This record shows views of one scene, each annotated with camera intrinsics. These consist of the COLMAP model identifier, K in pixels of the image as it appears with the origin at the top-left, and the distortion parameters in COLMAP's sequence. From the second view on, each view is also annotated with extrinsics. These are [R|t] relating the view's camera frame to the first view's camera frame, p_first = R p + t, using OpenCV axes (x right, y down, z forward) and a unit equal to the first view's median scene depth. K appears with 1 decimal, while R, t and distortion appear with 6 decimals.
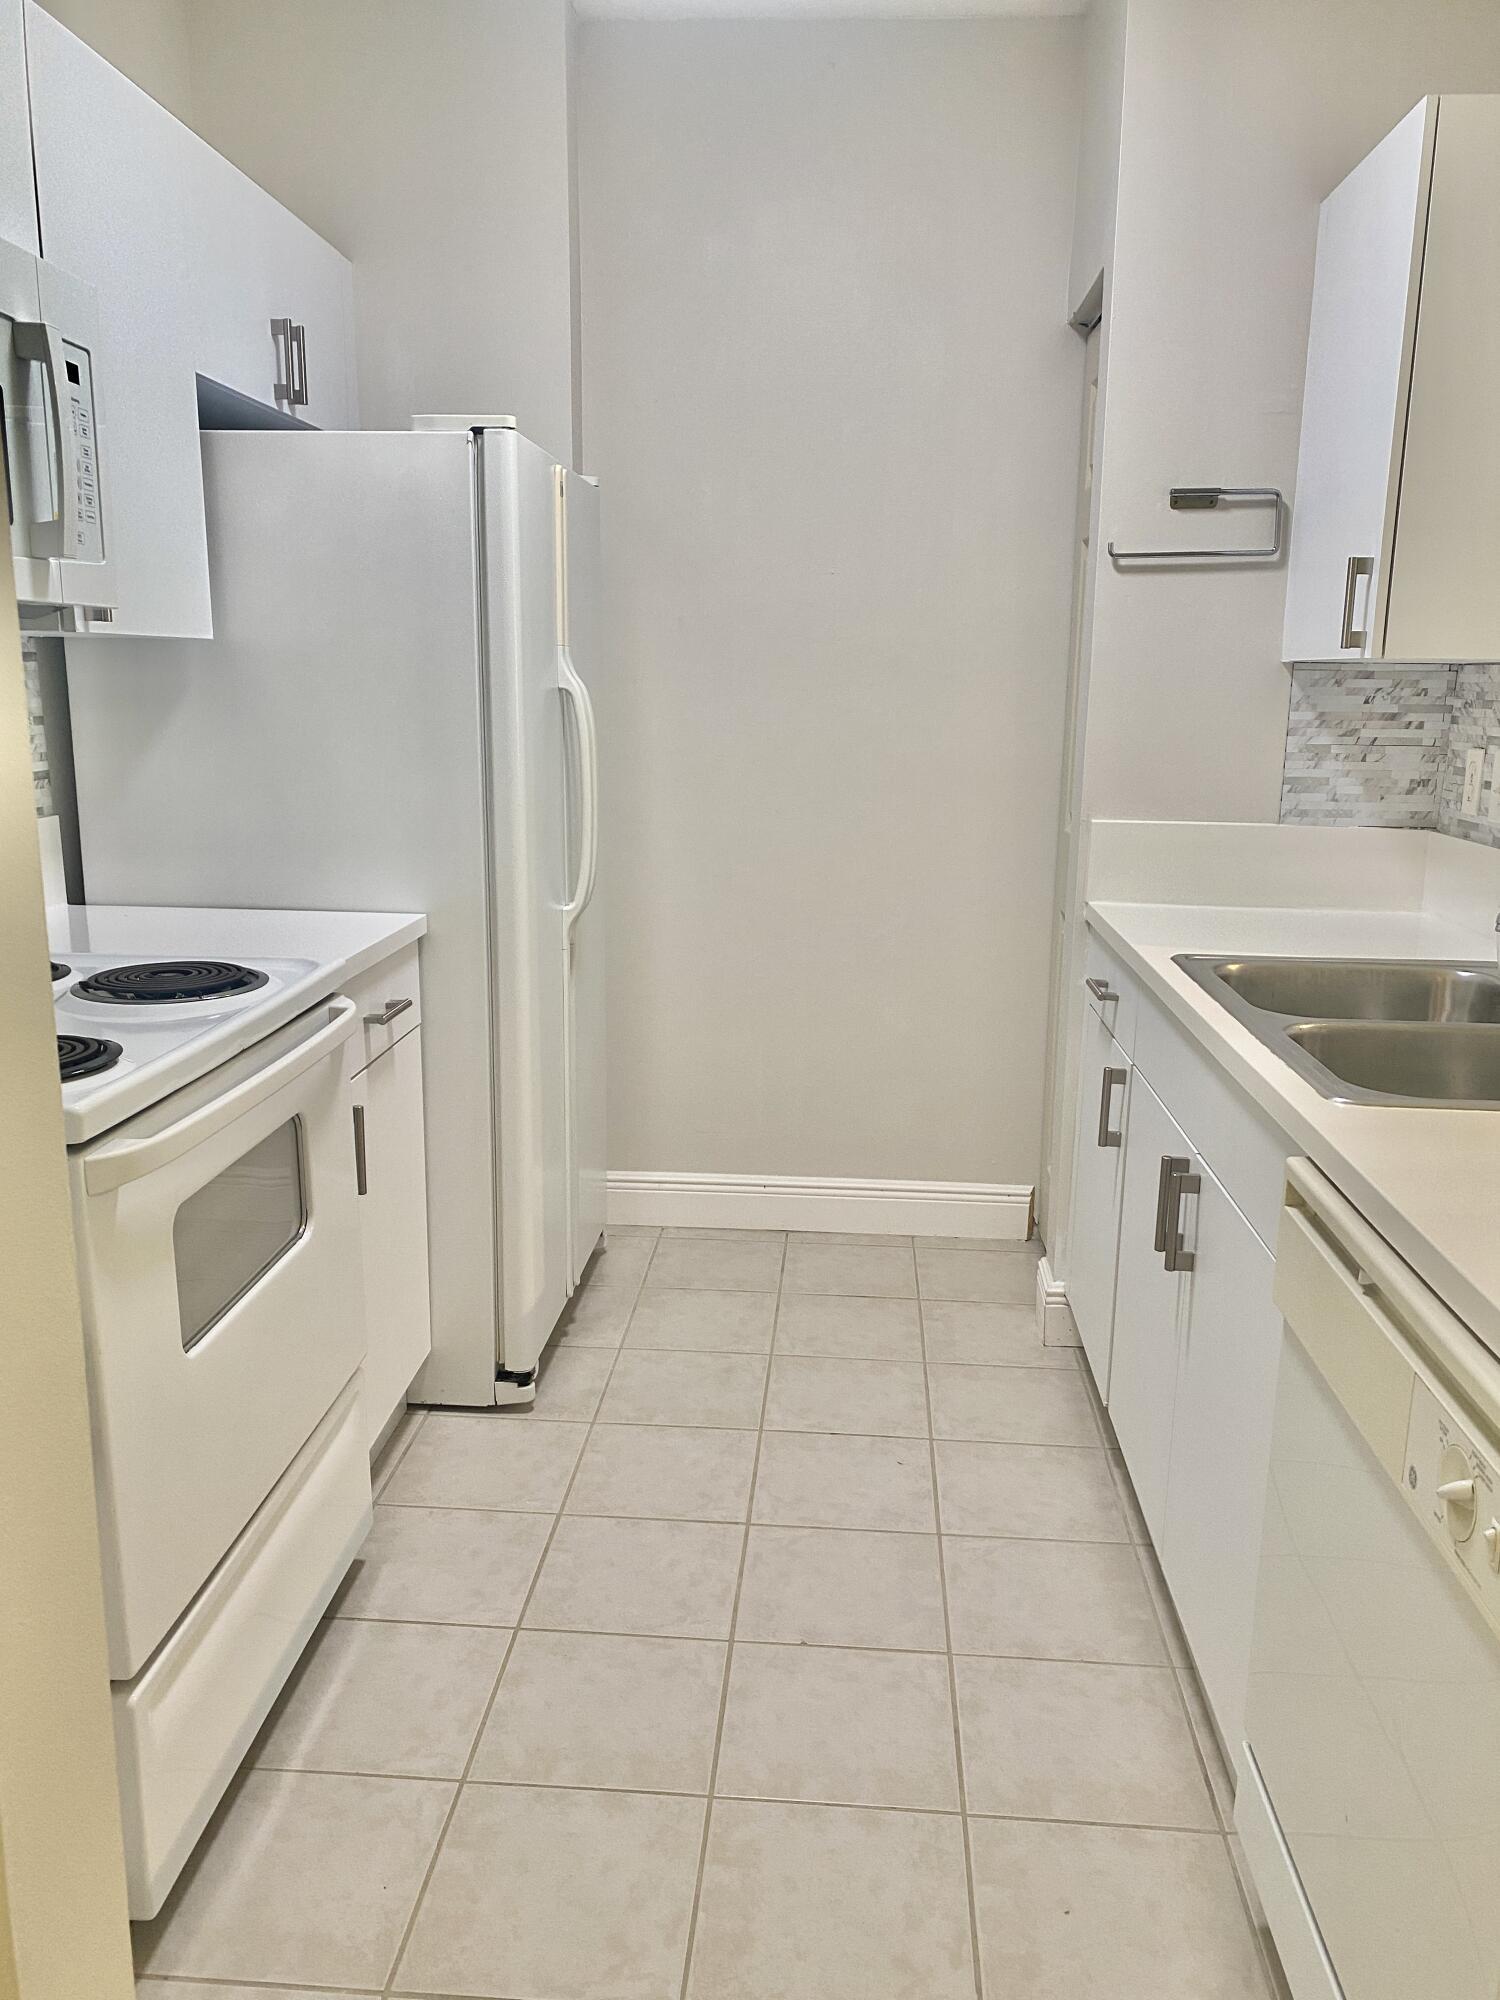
lens RADIAL K [[1514.3, 0, 784.6], [0, 1514.3, 1026.0], [0, 0, 1]] dist [0.039447, -0.043408]
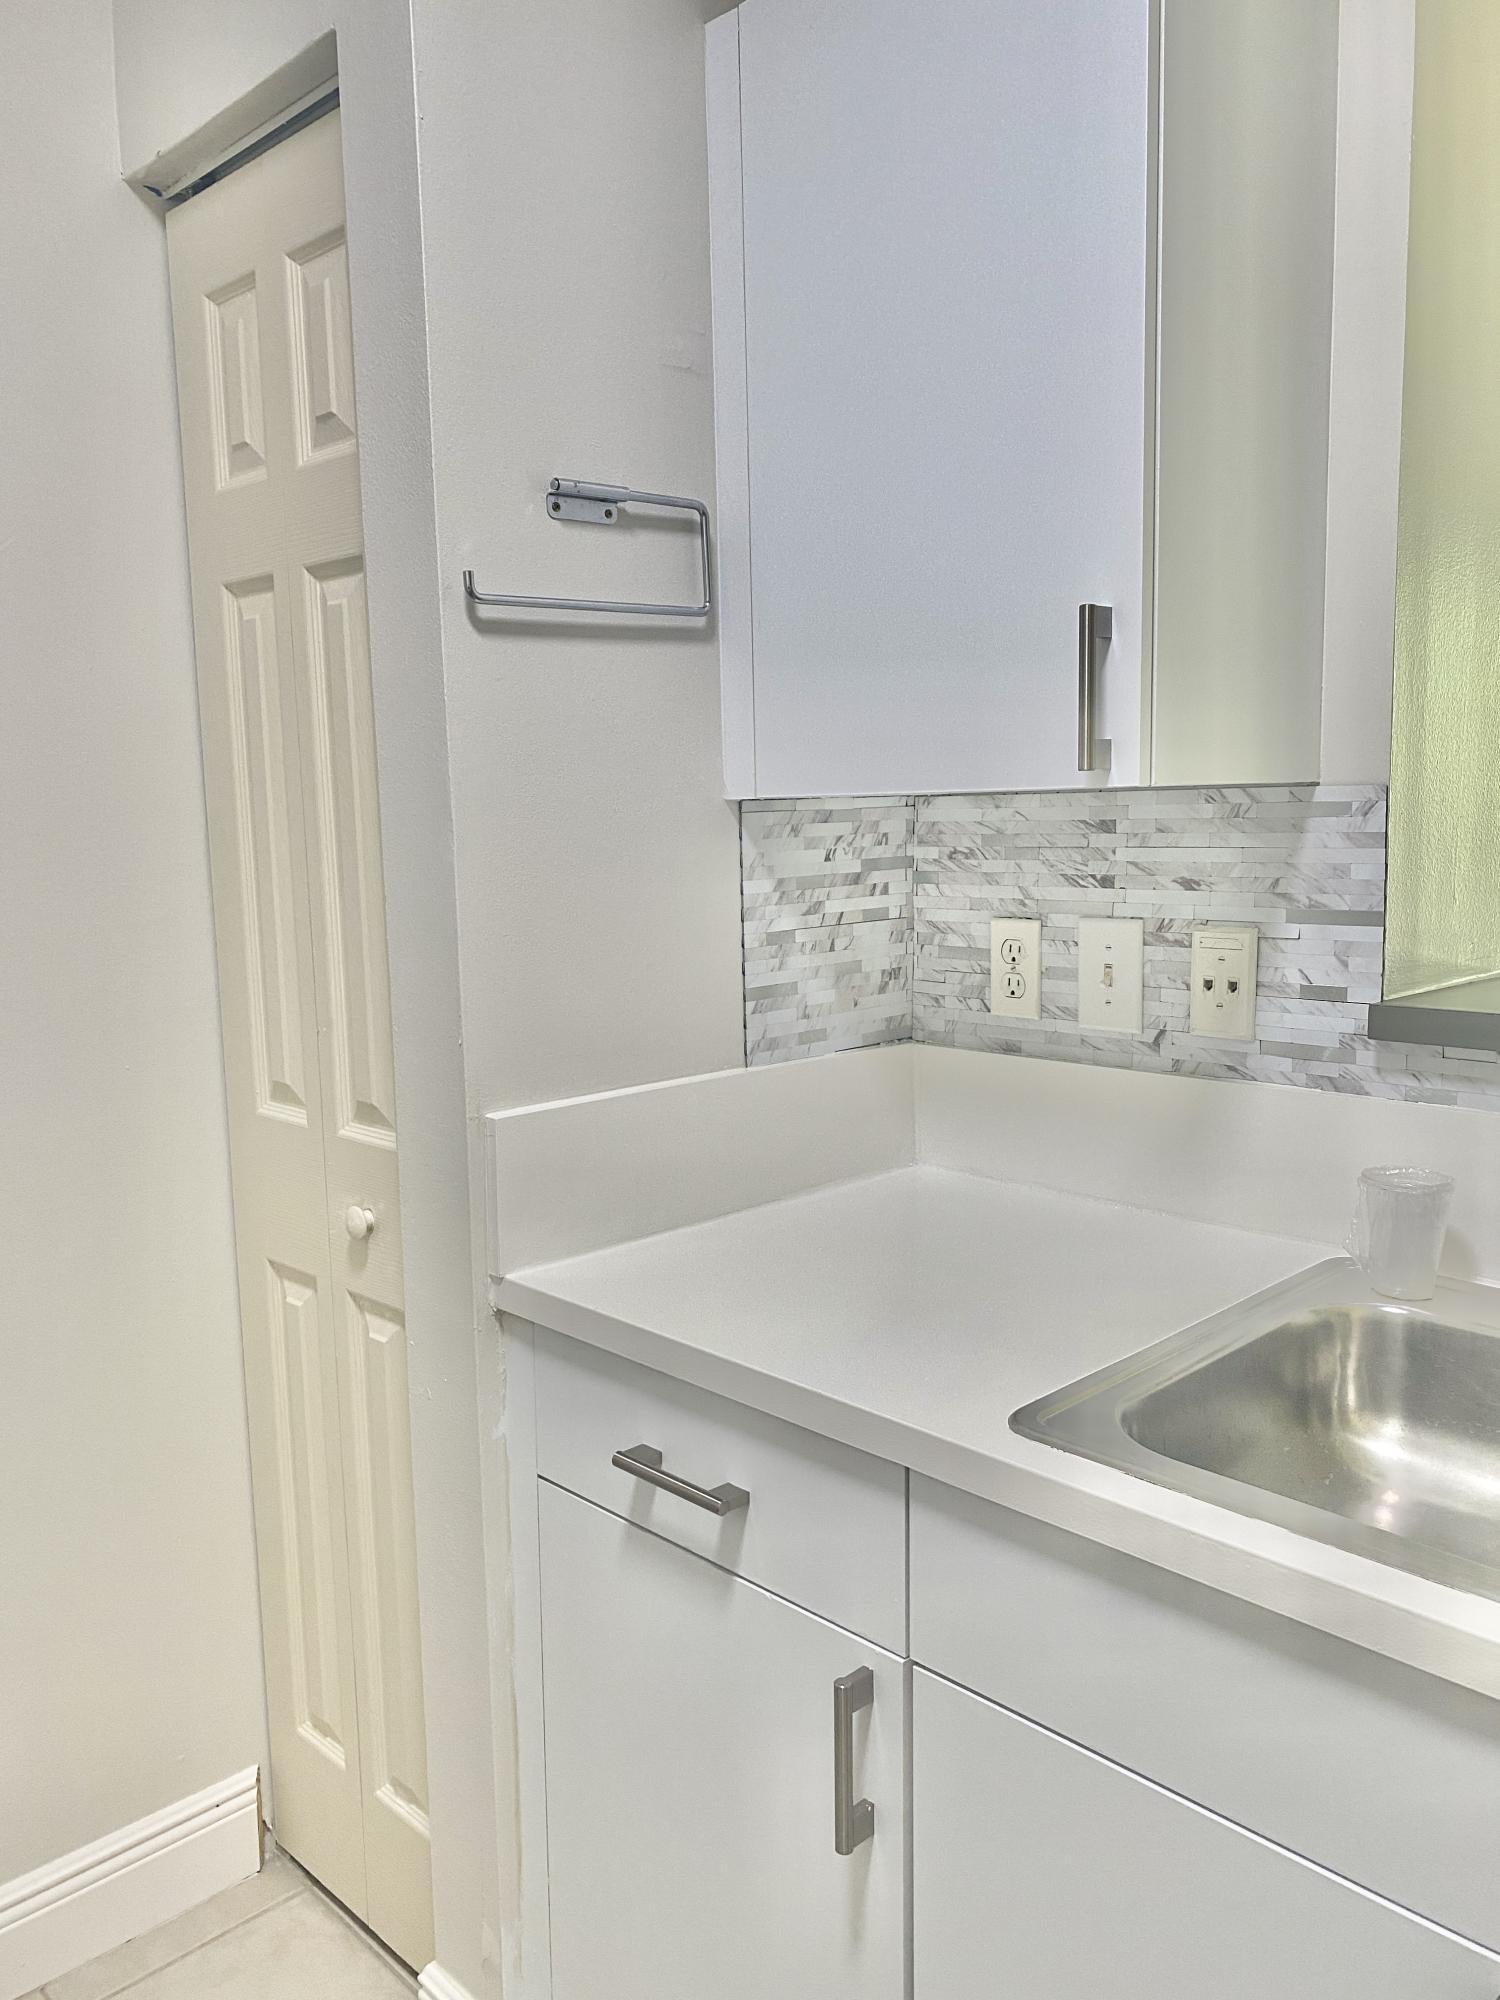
lens RADIAL K [[1514.3, 0, 797.1], [0, 1514.3, 1005.0], [0, 0, 1]] dist [0.039447, -0.043408]
pose [[0.672622, -0.125619, 0.729245, -0.088991], [0.198358, 0.980028, -0.014138, -0.147845], [-0.712905, 0.154161, 0.684106, 0.594686]]
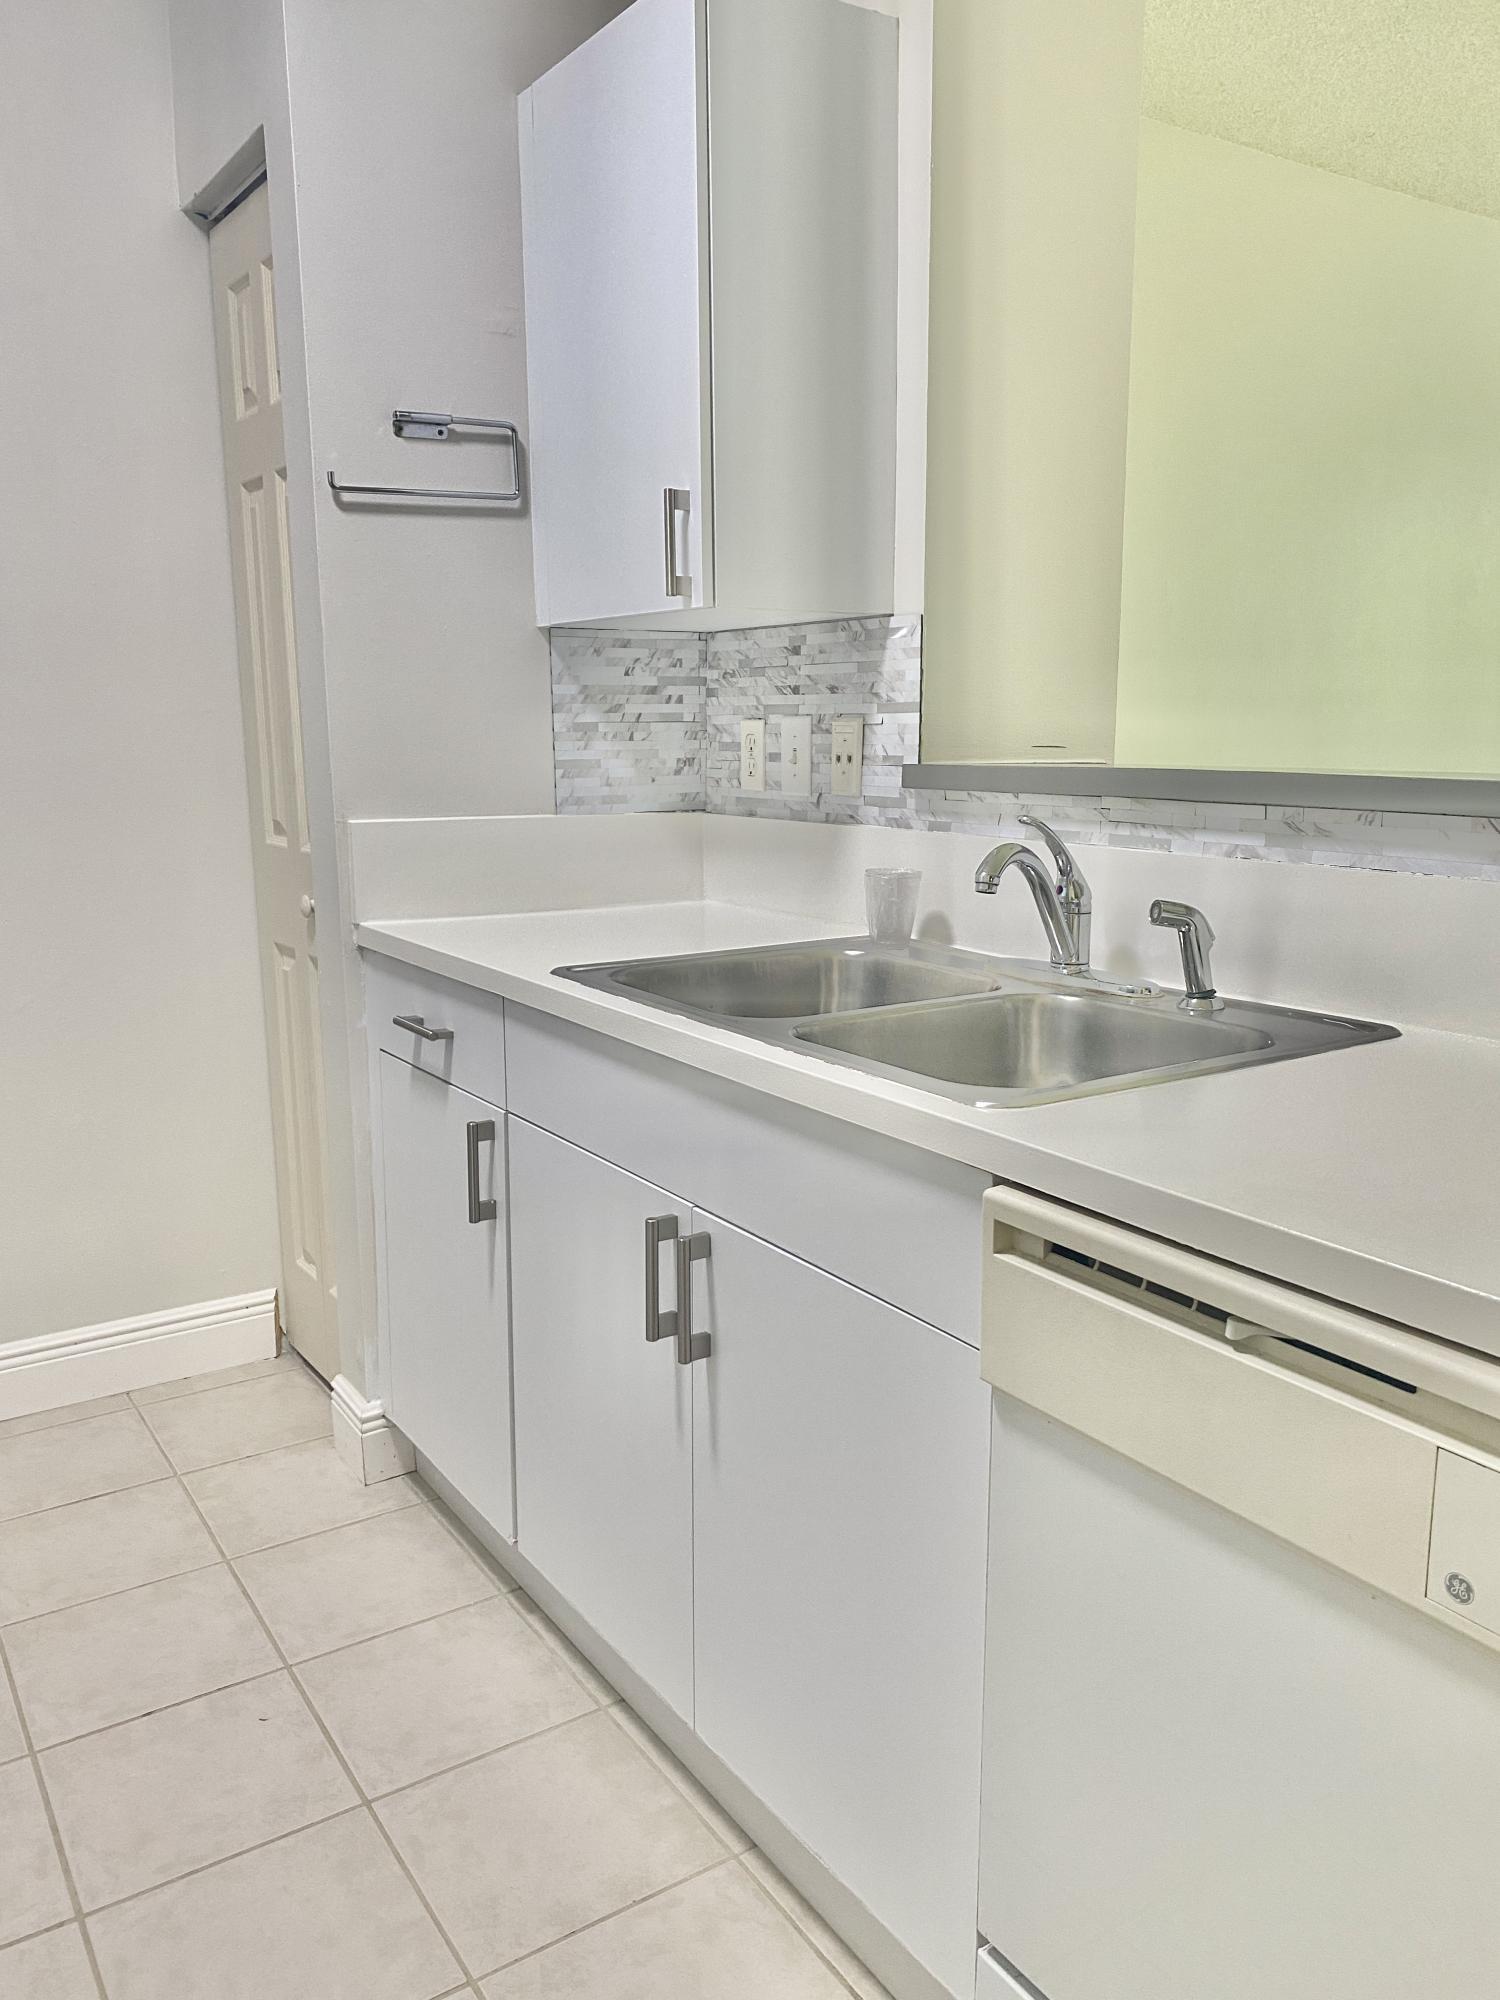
lens RADIAL K [[1514.3, 0, 775.9], [0, 1514.3, 1018.5], [0, 0, 1]] dist [0.039447, -0.043408]
pose [[0.801191, -0.133546, 0.583317, -0.098993], [0.151100, 0.988341, 0.018736, -0.014802], [-0.579018, 0.073128, 0.812029, 0.235550]]
